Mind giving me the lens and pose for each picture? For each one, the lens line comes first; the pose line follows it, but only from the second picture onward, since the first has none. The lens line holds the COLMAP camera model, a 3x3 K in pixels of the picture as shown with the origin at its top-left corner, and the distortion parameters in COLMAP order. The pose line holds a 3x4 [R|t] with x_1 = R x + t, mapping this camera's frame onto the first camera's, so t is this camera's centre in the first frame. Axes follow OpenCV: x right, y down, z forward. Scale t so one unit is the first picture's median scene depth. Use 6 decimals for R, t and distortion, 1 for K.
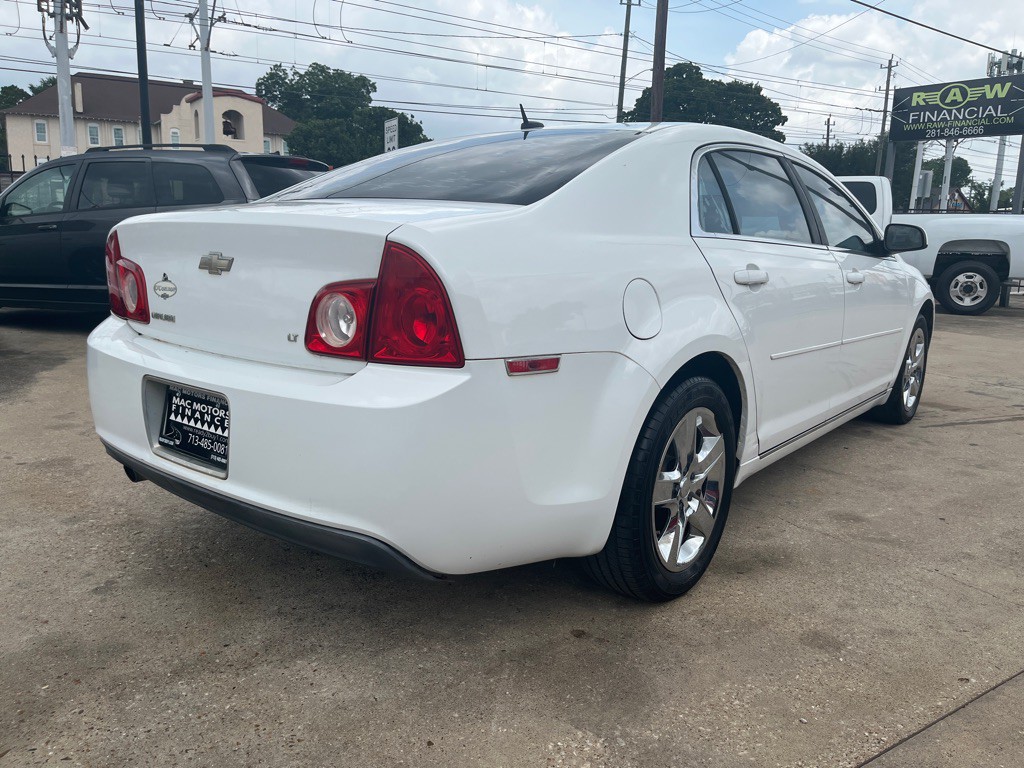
lens RADIAL K [[776.6, 0, 511.6], [0, 776.6, 388.1], [0, 0, 1]] dist [0.073770, -0.114630]
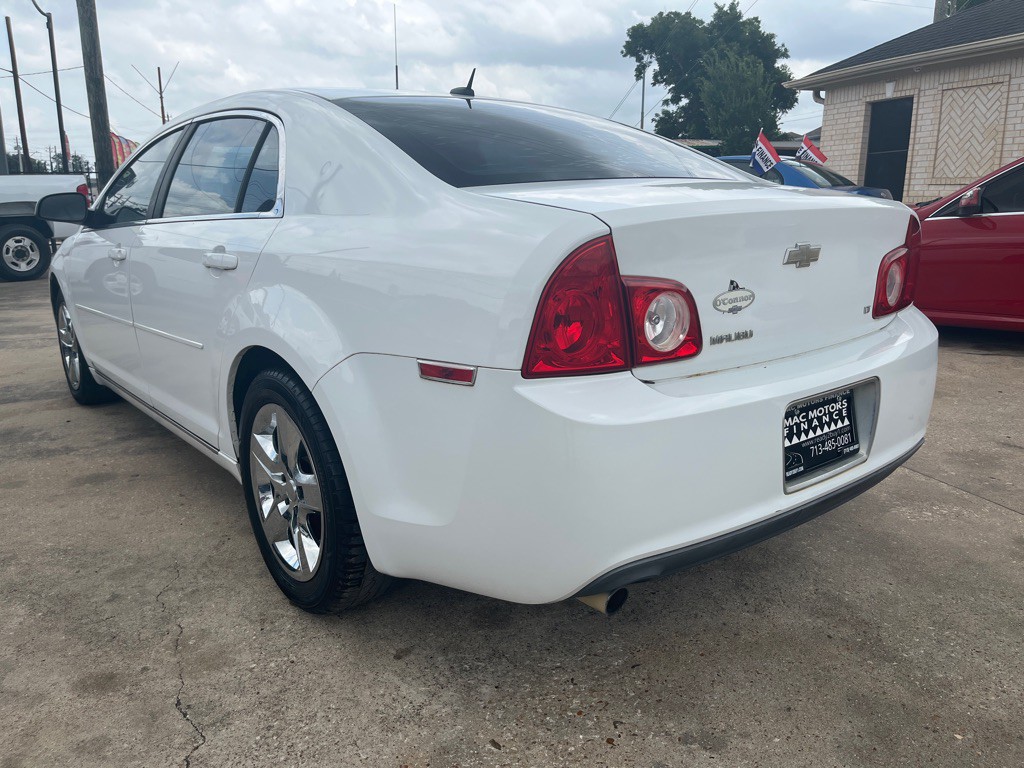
lens RADIAL K [[776.6, 0, 516.9], [0, 776.6, 388.7], [0, 0, 1]] dist [0.073770, -0.114630]
pose [[0.220571, -0.259602, 0.940189, -1.178141], [0.208626, 0.954178, 0.214520, -0.241434], [-0.952798, 0.148831, 0.264624, 0.965197]]
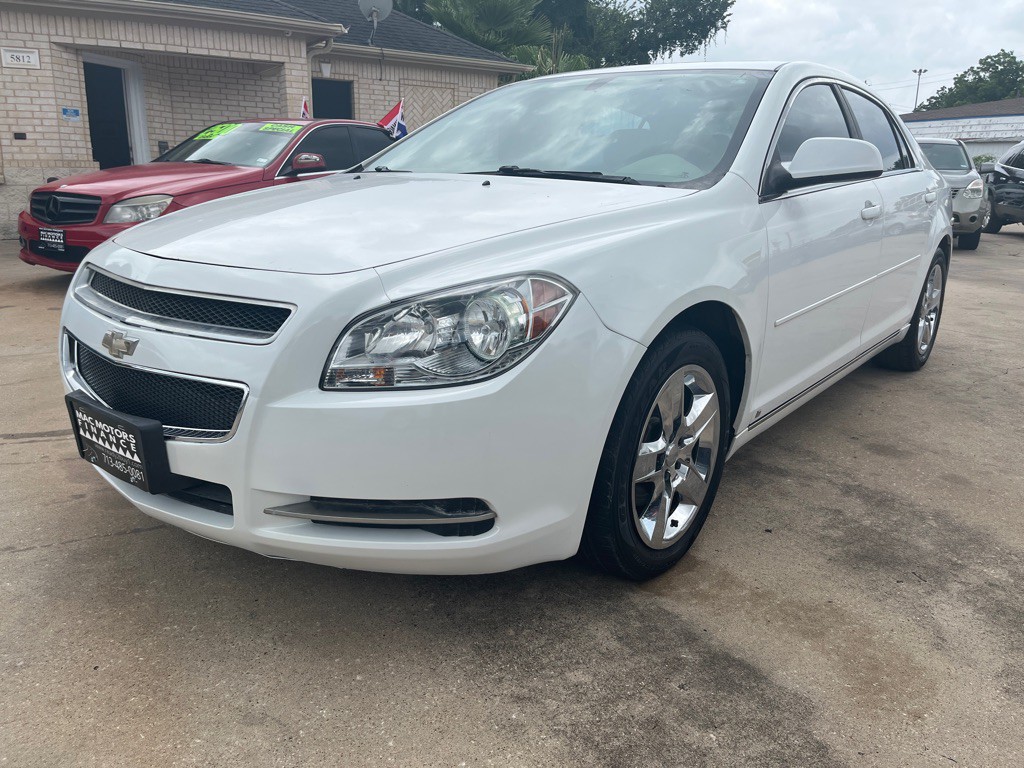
lens RADIAL K [[776.6, 0, 516.2], [0, 776.6, 388.7], [0, 0, 1]] dist [0.073770, -0.114630]
pose [[-0.999034, -0.041878, -0.013300, 0.619571], [-0.043329, 0.888675, 0.456486, -0.629769], [-0.007297, 0.456621, -0.889631, 3.270008]]
